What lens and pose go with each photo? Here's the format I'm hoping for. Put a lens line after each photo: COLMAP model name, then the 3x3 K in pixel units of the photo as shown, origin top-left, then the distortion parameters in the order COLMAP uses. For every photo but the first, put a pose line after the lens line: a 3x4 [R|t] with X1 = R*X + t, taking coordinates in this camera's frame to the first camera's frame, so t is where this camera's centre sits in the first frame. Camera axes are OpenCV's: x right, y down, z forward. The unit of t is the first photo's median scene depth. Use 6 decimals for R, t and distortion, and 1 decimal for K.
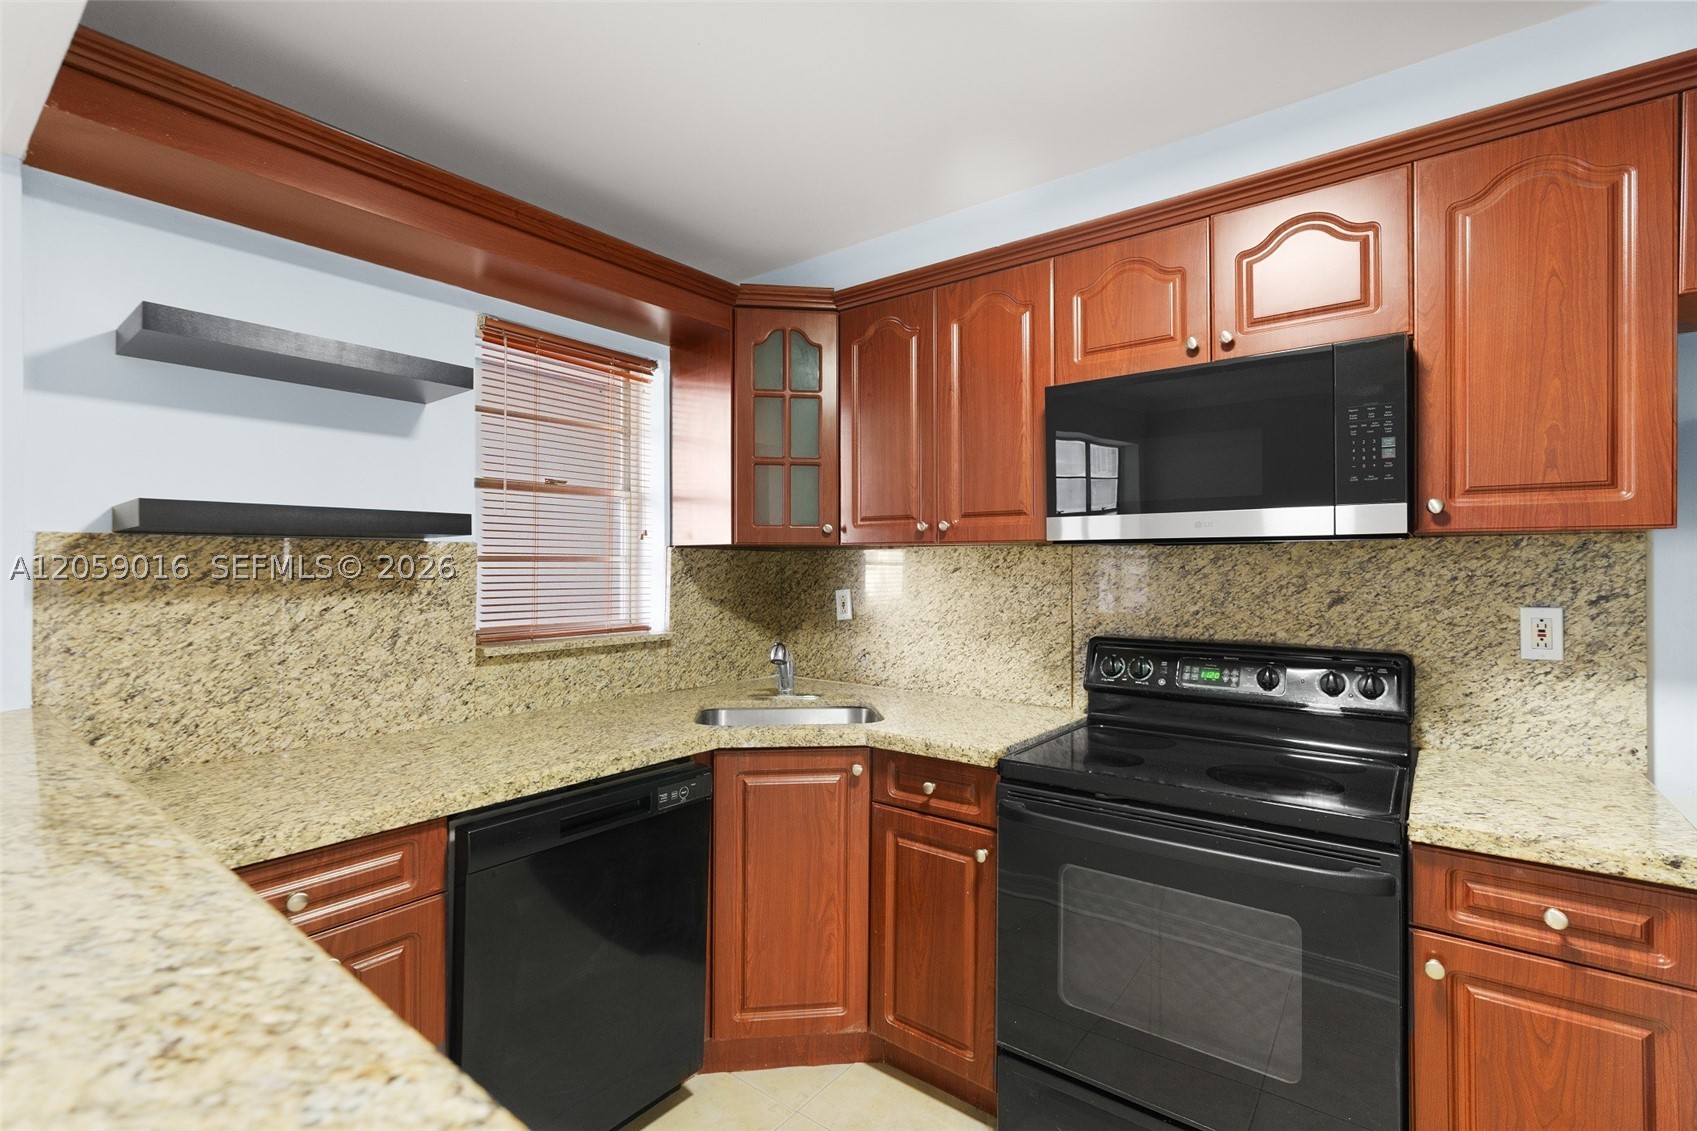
lens RADIAL K [[773.2, 0, 840.1], [0, 773.2, 570.7], [0, 0, 1]] dist [-0.007441, 0.002301]
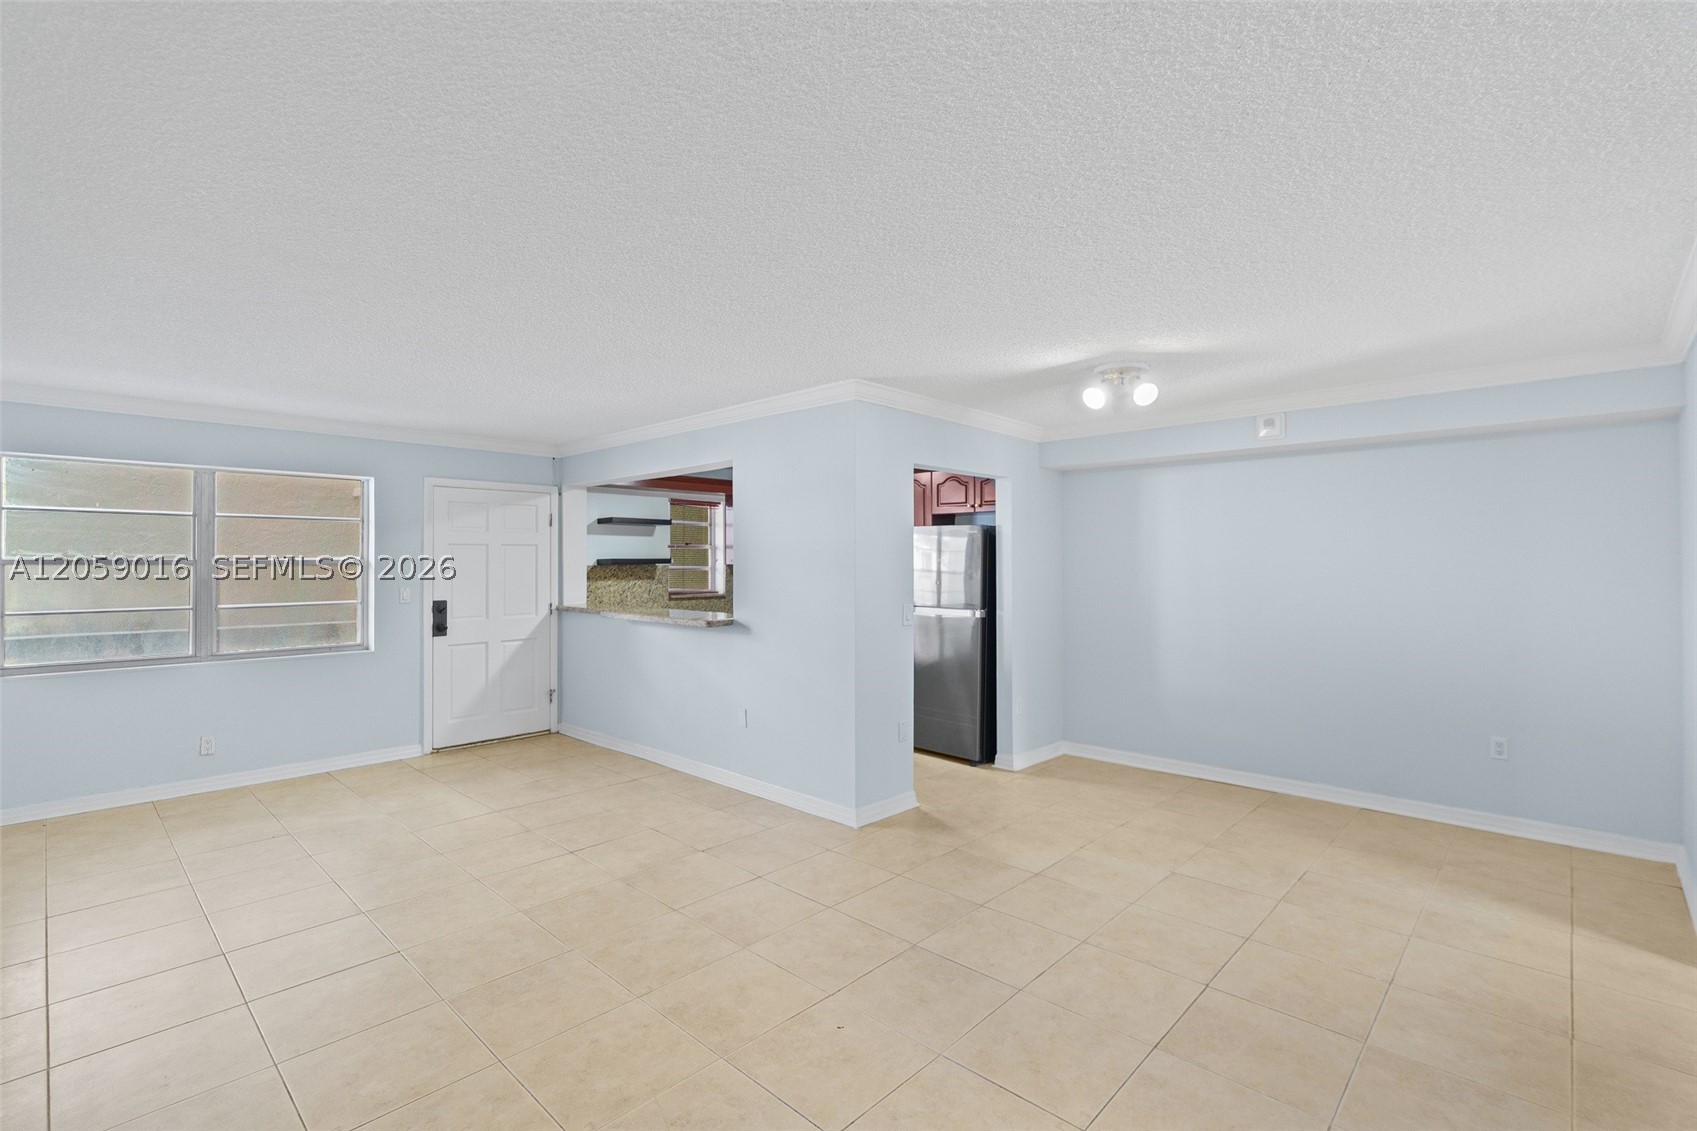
lens RADIAL K [[773.2, 0, 852.8], [0, 773.2, 564.7], [0, 0, 1]] dist [-0.007441, 0.002301]
pose [[0.997363, -0.002728, -0.072529, 0.652747], [0.002311, 0.999980, -0.005833, -0.017494], [0.072543, 0.005650, 0.997349, -2.591984]]
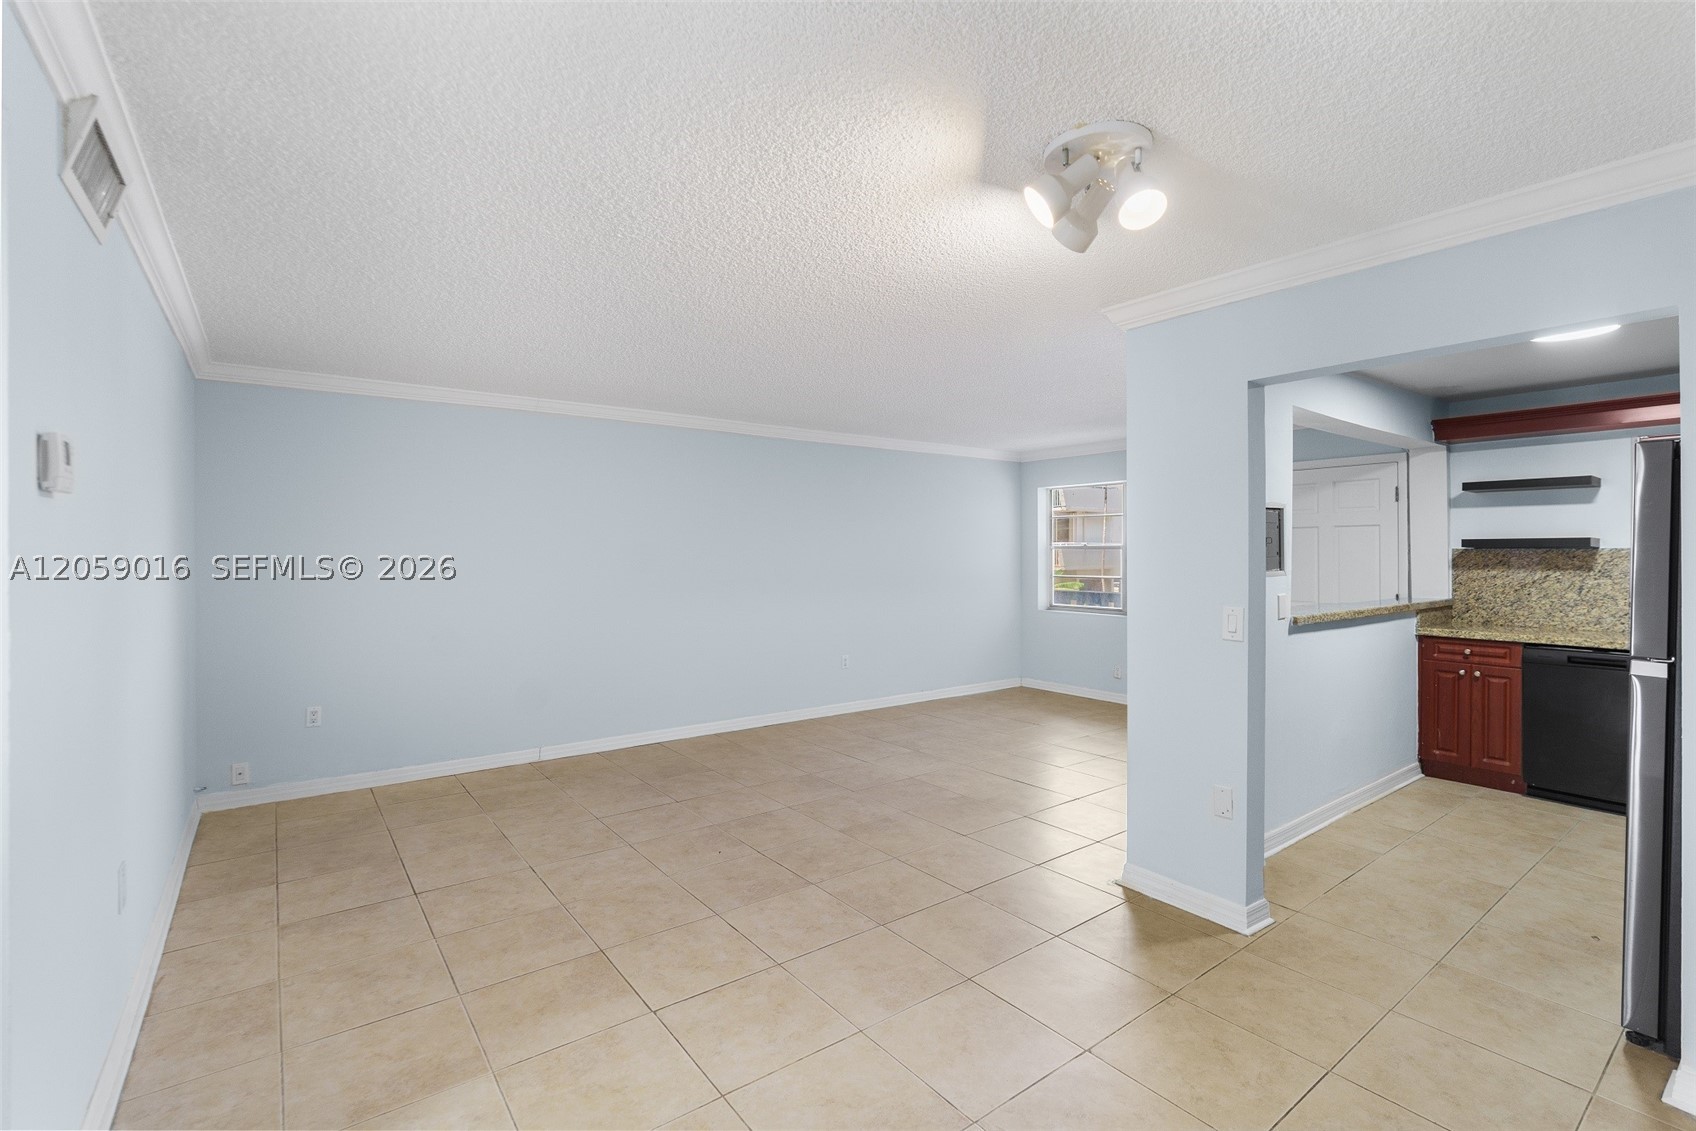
lens RADIAL K [[772.7, 0, 847.5], [0, 772.7, 564.5], [0, 0, 1]] dist [-0.007441, 0.002301]
pose [[-0.247249, 0.013733, -0.968855, 2.265566], [-0.006770, 0.999851, 0.015900, -0.012260], [0.968928, 0.010491, -0.247119, -0.602837]]
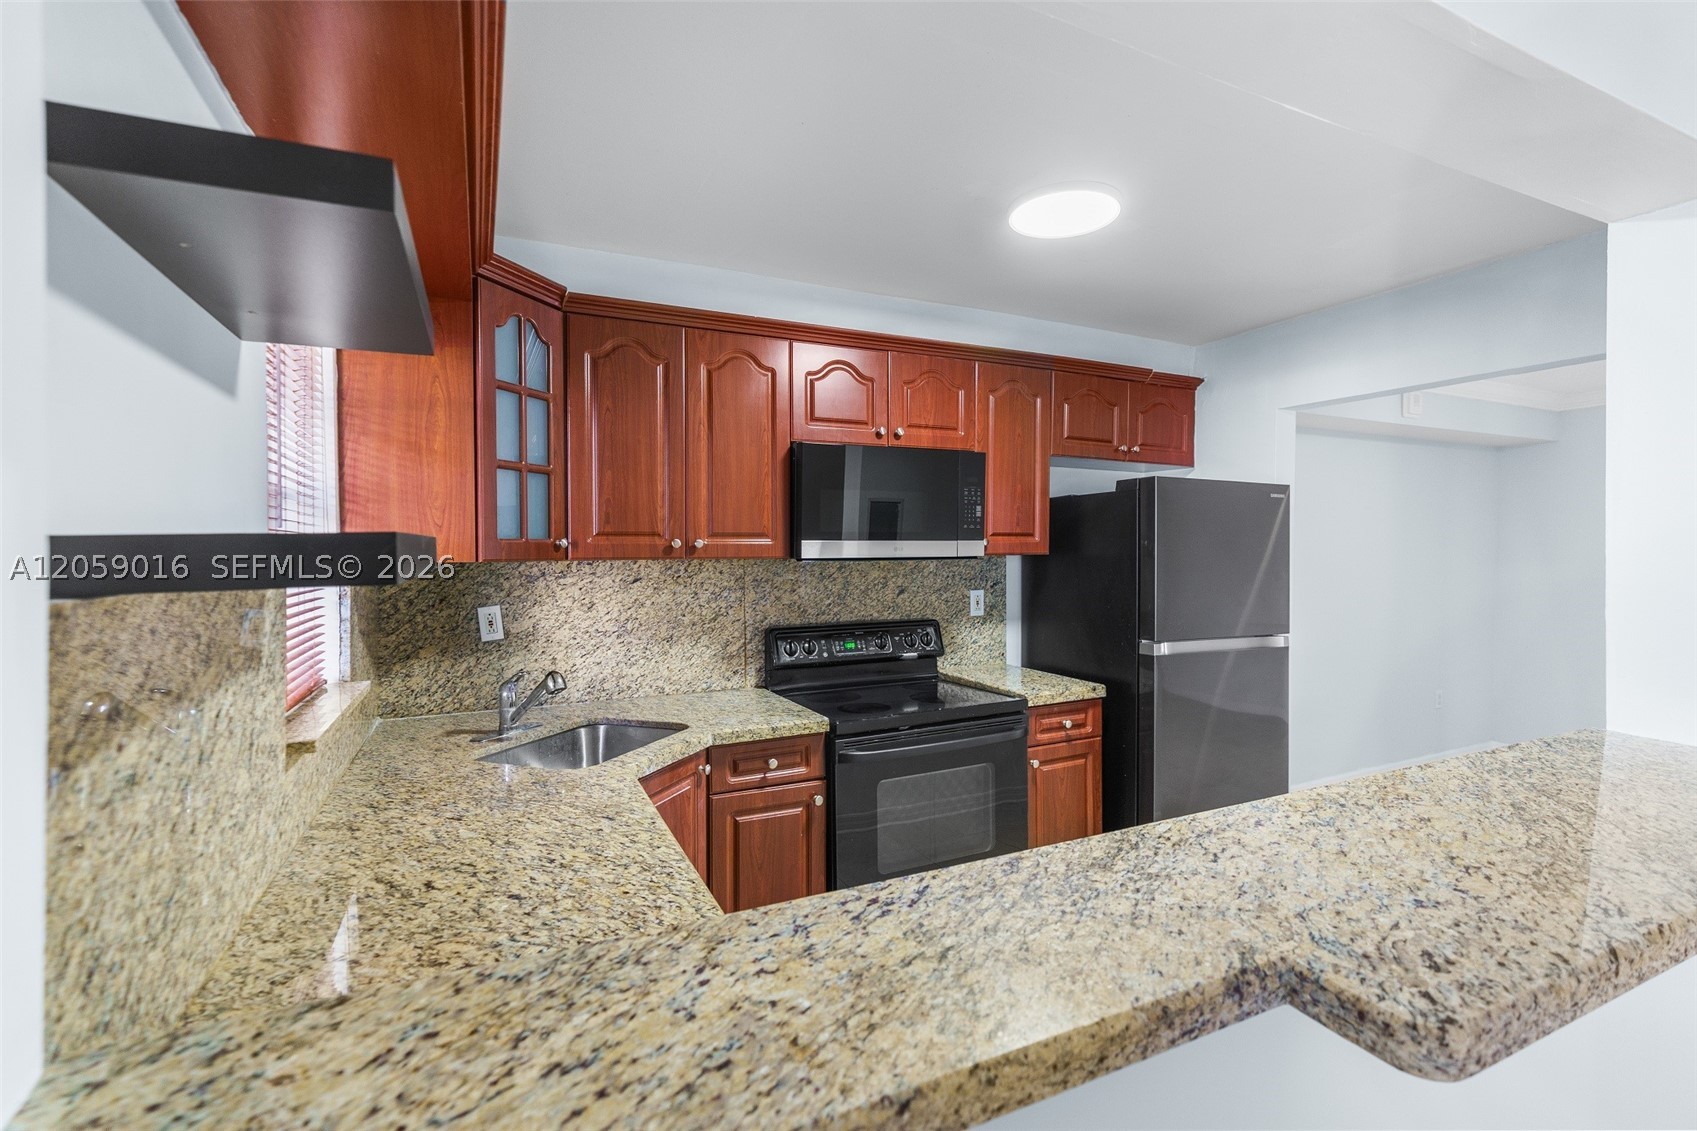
lens RADIAL K [[773.2, 0, 862.7], [0, 773.2, 567.8], [0, 0, 1]] dist [-0.007441, 0.002301]
pose [[0.427620, -0.028050, 0.903524, -0.911975], [0.009864, 0.999604, 0.026364, -0.058263], [-0.903905, -0.002362, 0.427727, 0.349294]]
